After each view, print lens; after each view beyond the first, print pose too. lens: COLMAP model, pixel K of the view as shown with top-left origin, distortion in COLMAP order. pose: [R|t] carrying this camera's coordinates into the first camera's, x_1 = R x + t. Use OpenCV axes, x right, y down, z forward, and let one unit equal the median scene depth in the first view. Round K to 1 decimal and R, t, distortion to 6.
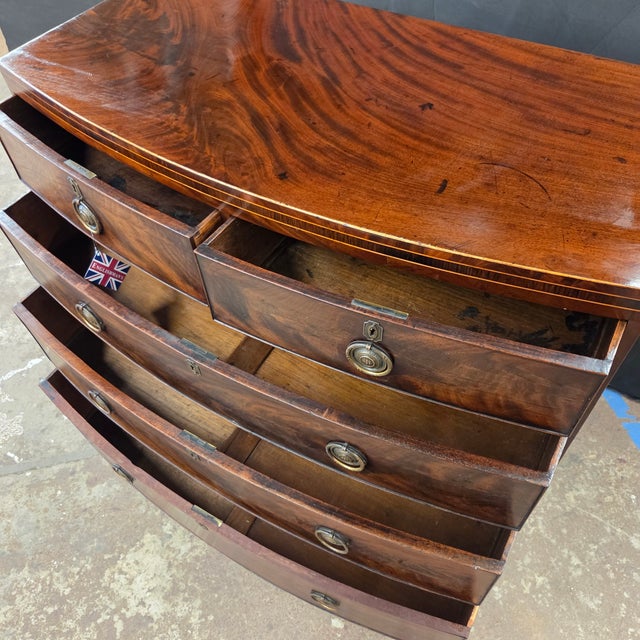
lens RADIAL K [[589.6, 0, 320.2], [0, 589.6, 318.7], [0, 0, 1]] dist [0.030464, 0.000000]
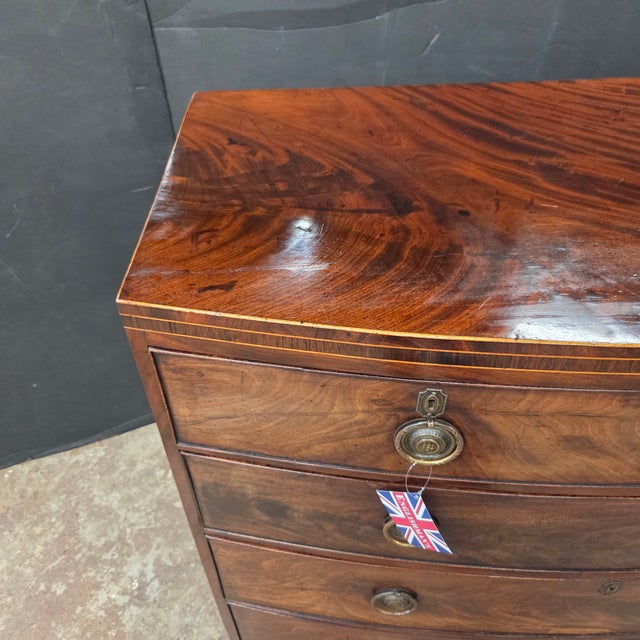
lens RADIAL K [[589.6, 0, 314.6], [0, 589.6, 319.7], [0, 0, 1]] dist [0.030464, 0.000000]
pose [[0.839887, -0.345540, 0.418560, -0.423079], [0.411340, 0.908348, -0.075516, -0.211510], [-0.354104, 0.235595, 0.905044, 0.333318]]
